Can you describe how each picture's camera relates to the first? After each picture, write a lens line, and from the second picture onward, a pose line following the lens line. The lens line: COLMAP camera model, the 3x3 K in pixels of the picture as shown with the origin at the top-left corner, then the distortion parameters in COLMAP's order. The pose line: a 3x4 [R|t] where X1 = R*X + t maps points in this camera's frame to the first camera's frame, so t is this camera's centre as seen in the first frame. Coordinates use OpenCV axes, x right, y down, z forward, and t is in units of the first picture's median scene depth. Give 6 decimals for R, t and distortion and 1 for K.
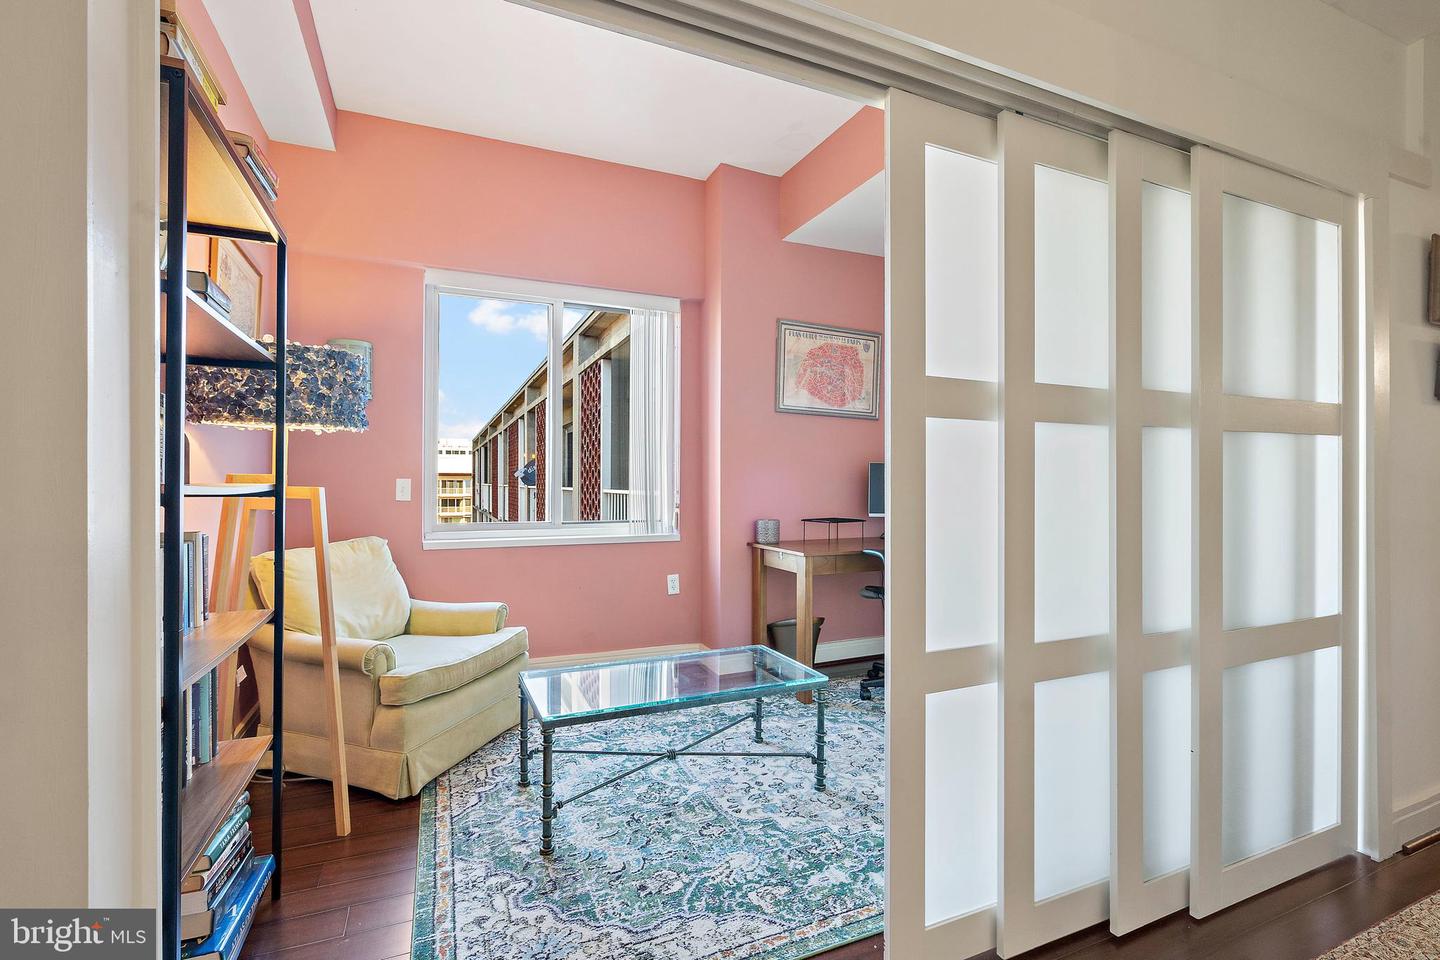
lens RADIAL K [[649.9, 0, 718.9], [0, 649.9, 474.2], [0, 0, 1]] dist [-0.001644, -0.000069]
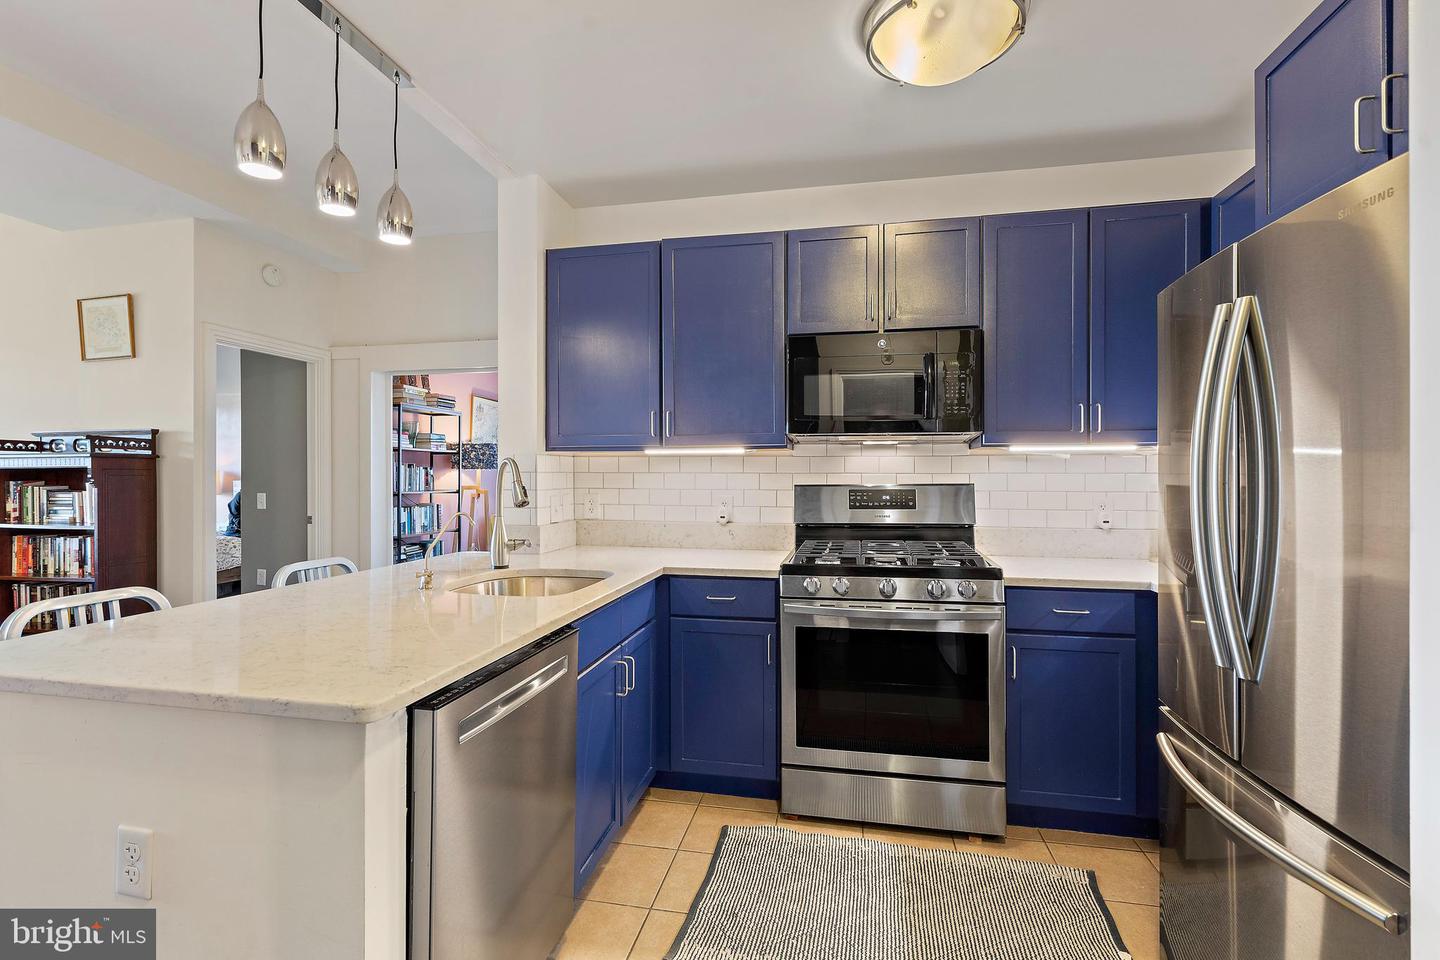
lens RADIAL K [[658.1, 0, 720.4], [0, 658.1, 471.4], [0, 0, 1]] dist [-0.001995, 0.000180]
pose [[0.818560, -0.002855, -0.574414, 1.333179], [0.007028, 0.999963, 0.005045, -0.048801], [0.574378, -0.008167, 0.818549, -0.549441]]
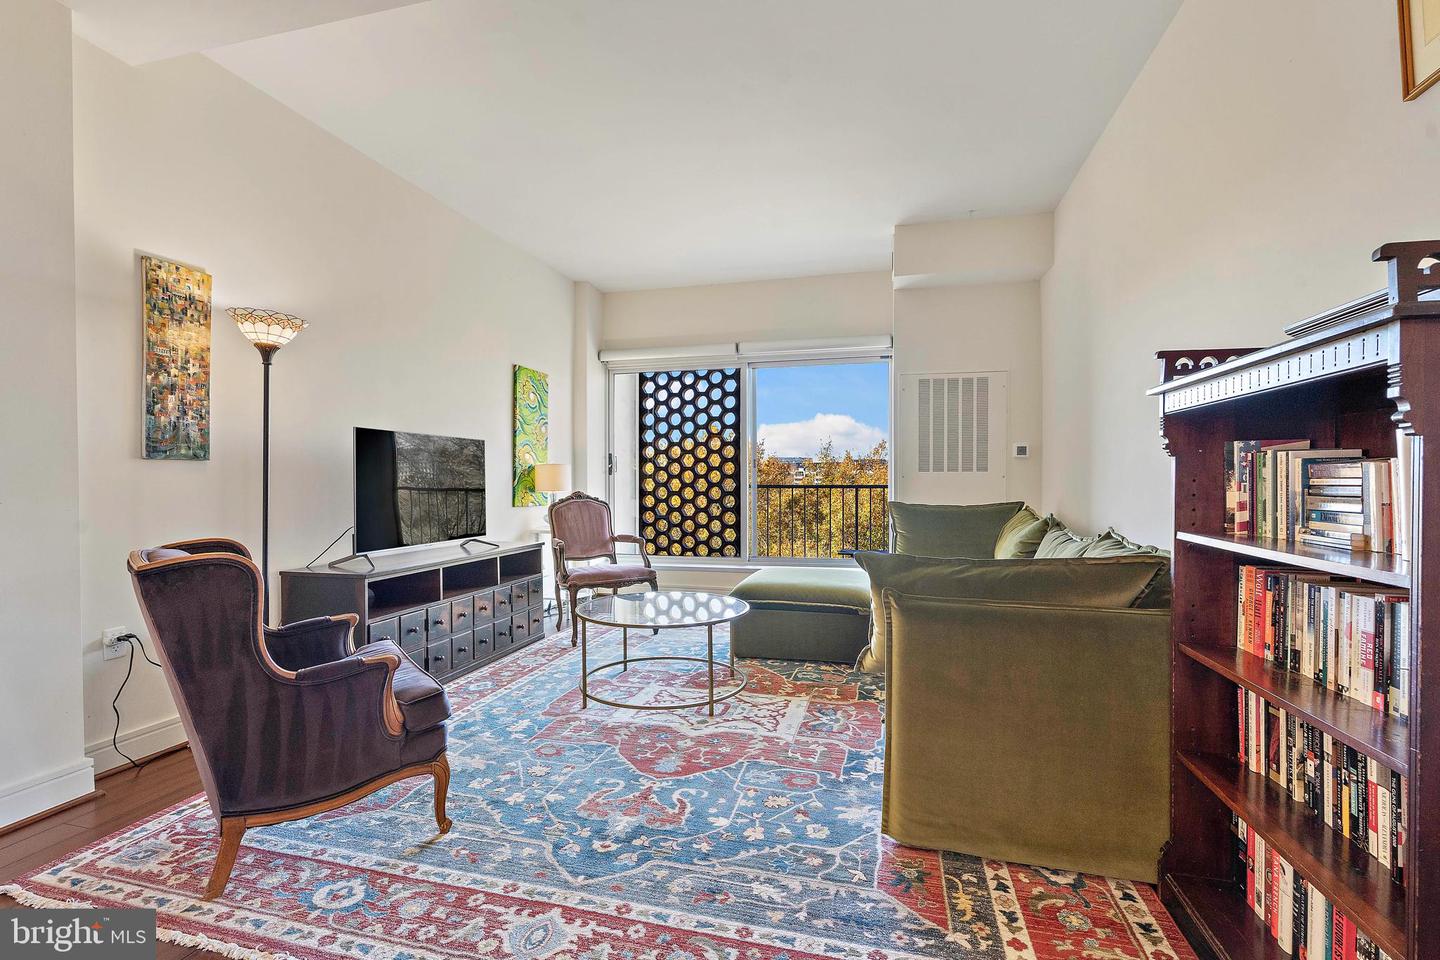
lens RADIAL K [[654.8, 0, 719.2], [0, 654.8, 489.1], [0, 0, 1]] dist [-0.003975, -0.000335]
pose [[-0.623695, 0.013786, -0.781546, 0.239920], [0.007552, 0.999904, 0.011612, -0.003595], [0.781632, 0.001340, -0.623739, -0.305931]]
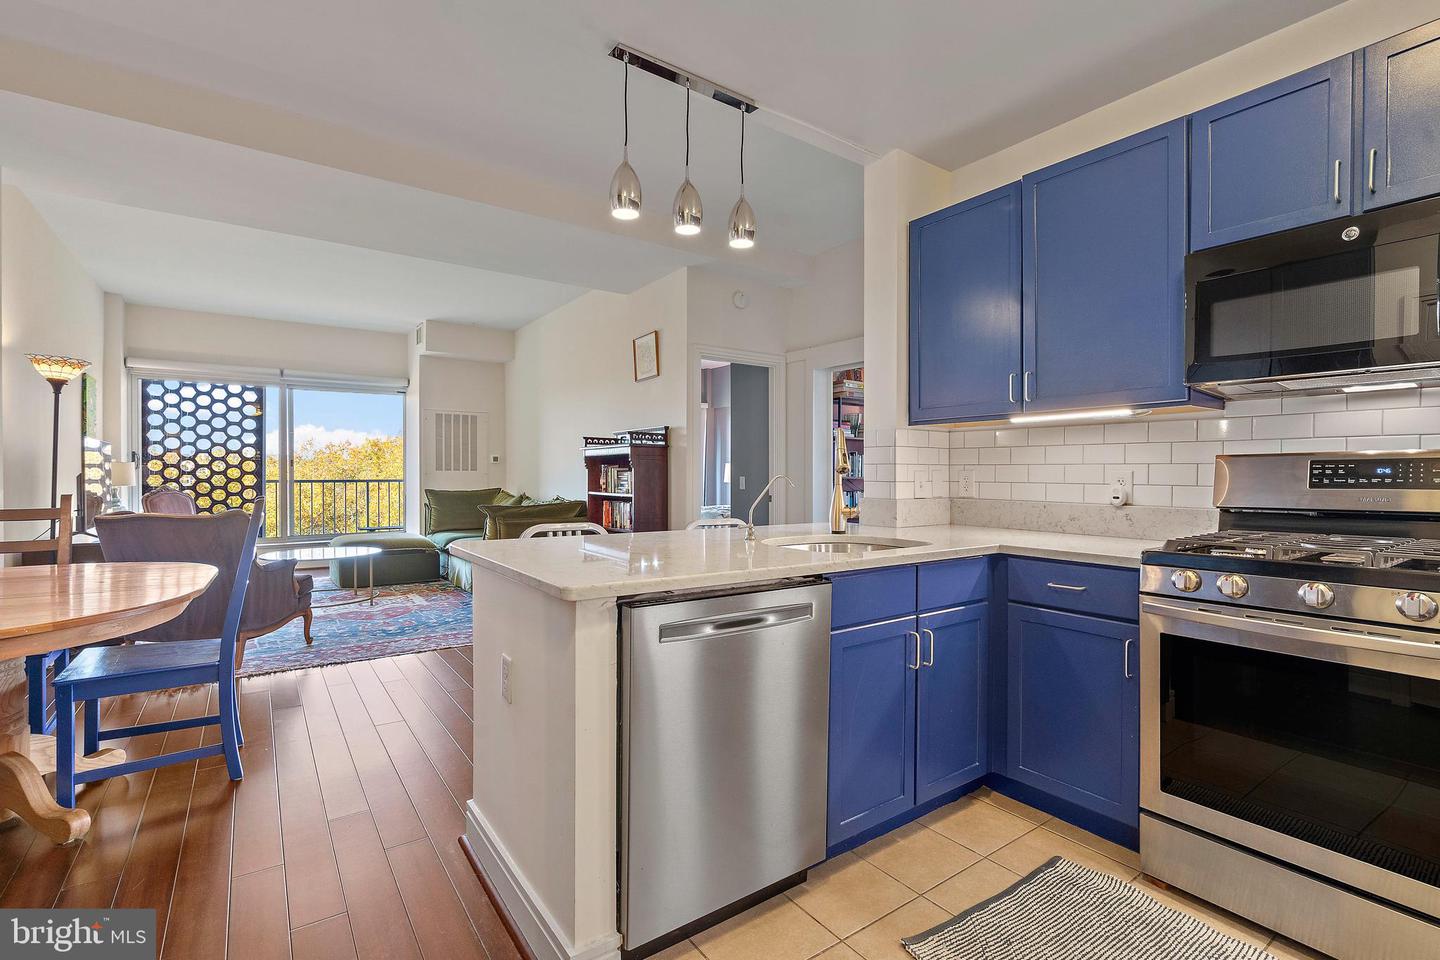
lens RADIAL K [[661.7, 0, 720.0], [0, 661.7, 480.0], [0, 0, 1]] dist [-0.001023, 0.000119]
pose [[0.206680, 0.008564, -0.978371, 1.458909], [0.006951, 0.999924, 0.010221, -0.006946], [0.978384, -0.008913, 0.206604, -0.369801]]
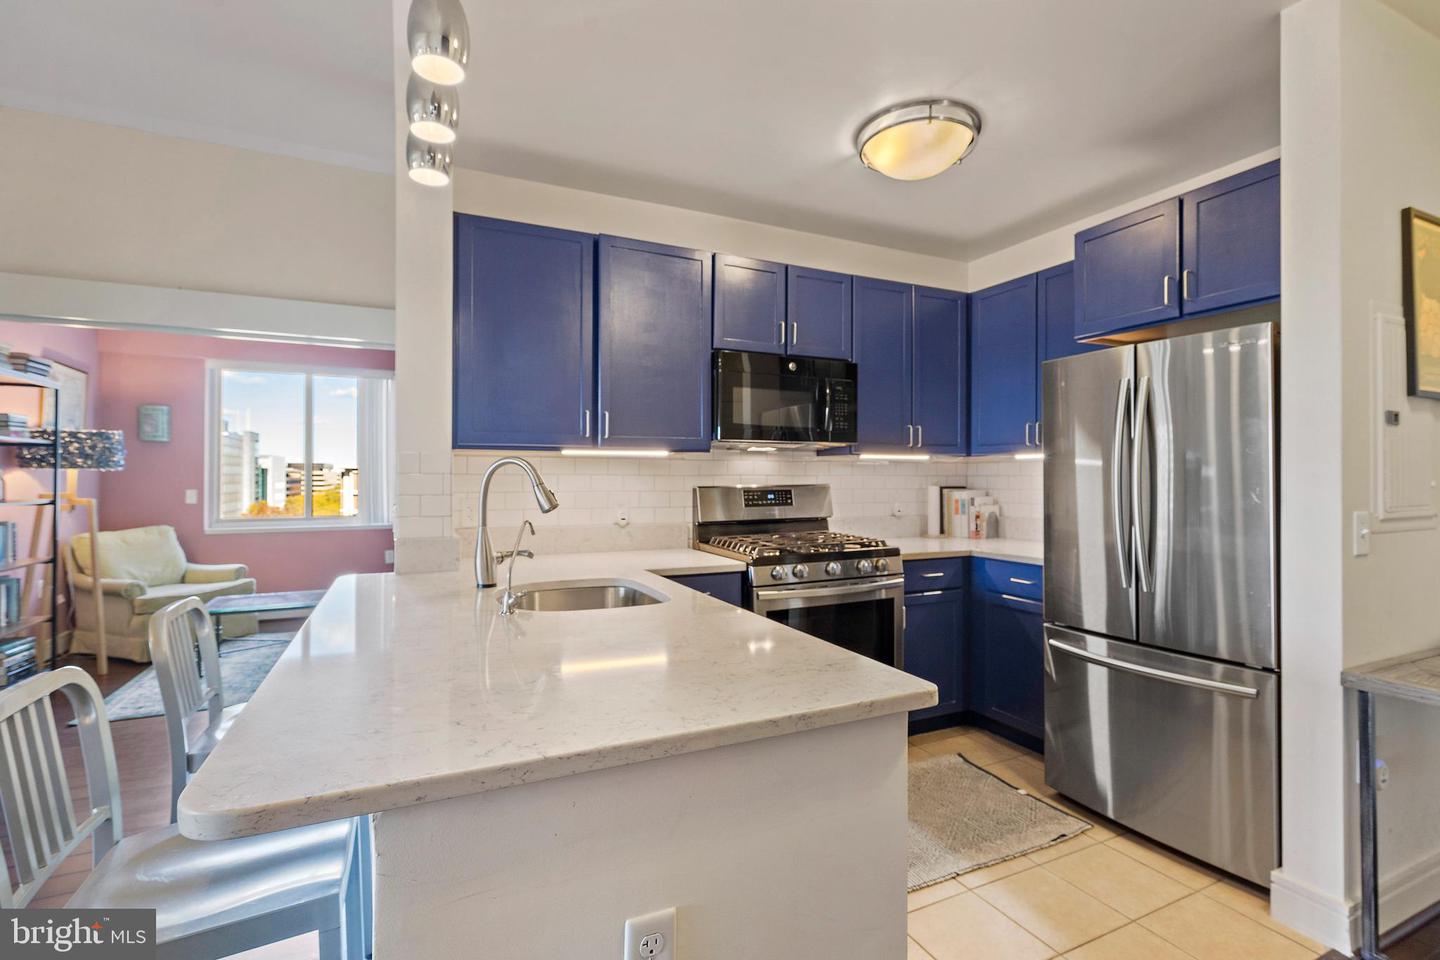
lens RADIAL K [[658.1, 0, 720.4], [0, 658.1, 471.4], [0, 0, 1]] dist [-0.001995, 0.000180]
pose [[0.999539, 0.000116, 0.030364, 0.865935], [-0.000234, 0.999992, 0.003867, -0.051116], [-0.030363, -0.003873, 0.999531, -0.739637]]
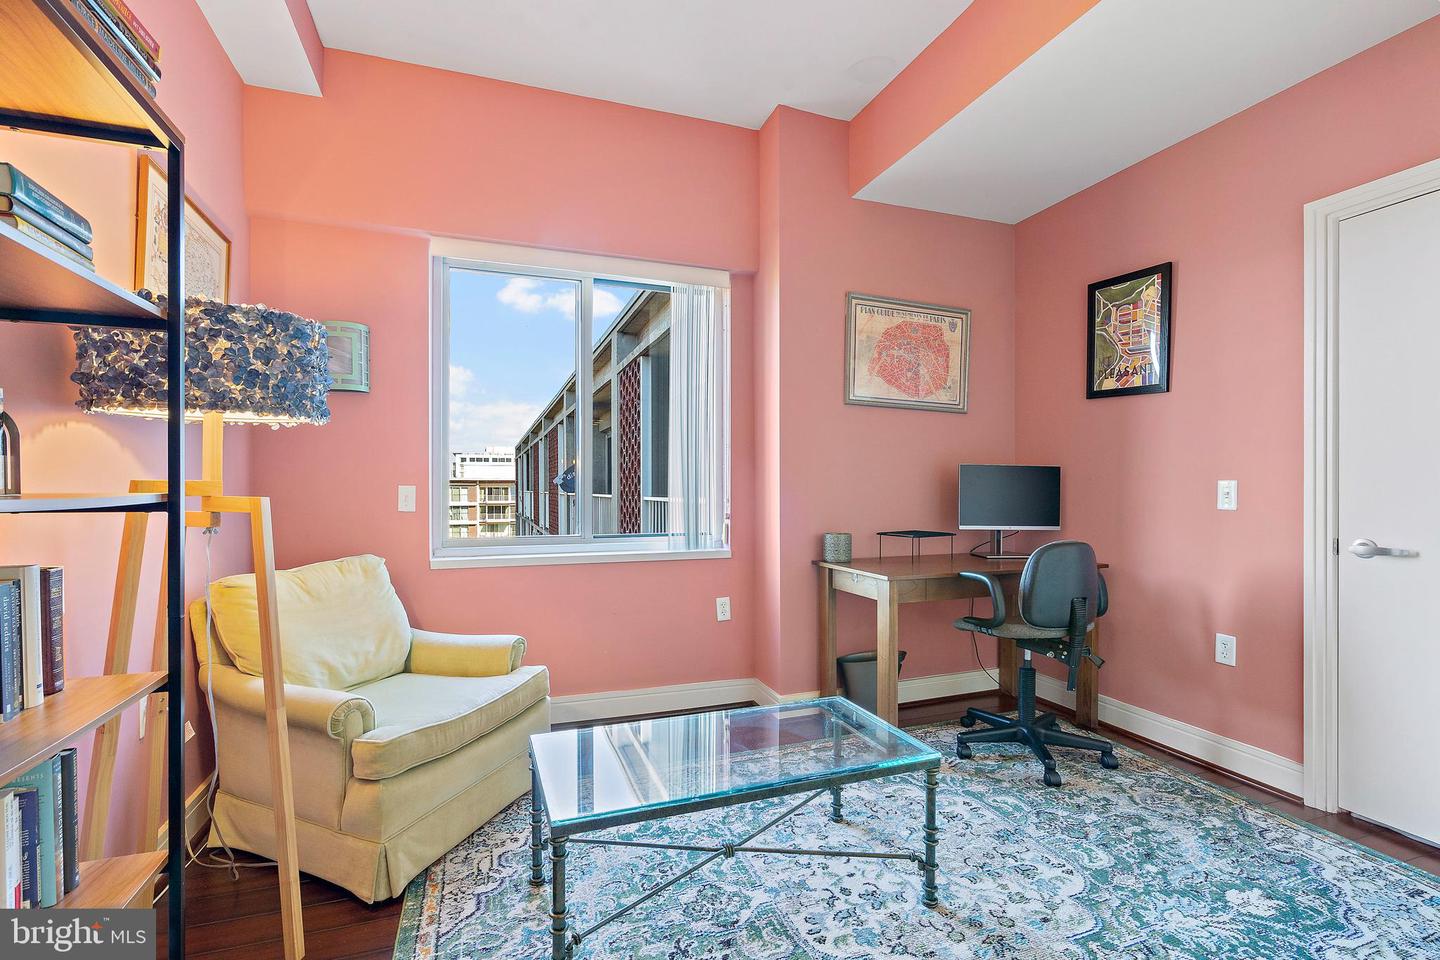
lens RADIAL K [[654.8, 0, 719.2], [0, 654.8, 489.1], [0, 0, 1]] dist [-0.003975, -0.000335]
pose [[0.997937, -0.003664, -0.064099, -0.026485], [0.004506, 0.999905, 0.012993, 0.002304], [0.064046, -0.013255, 0.997859, 0.195822]]
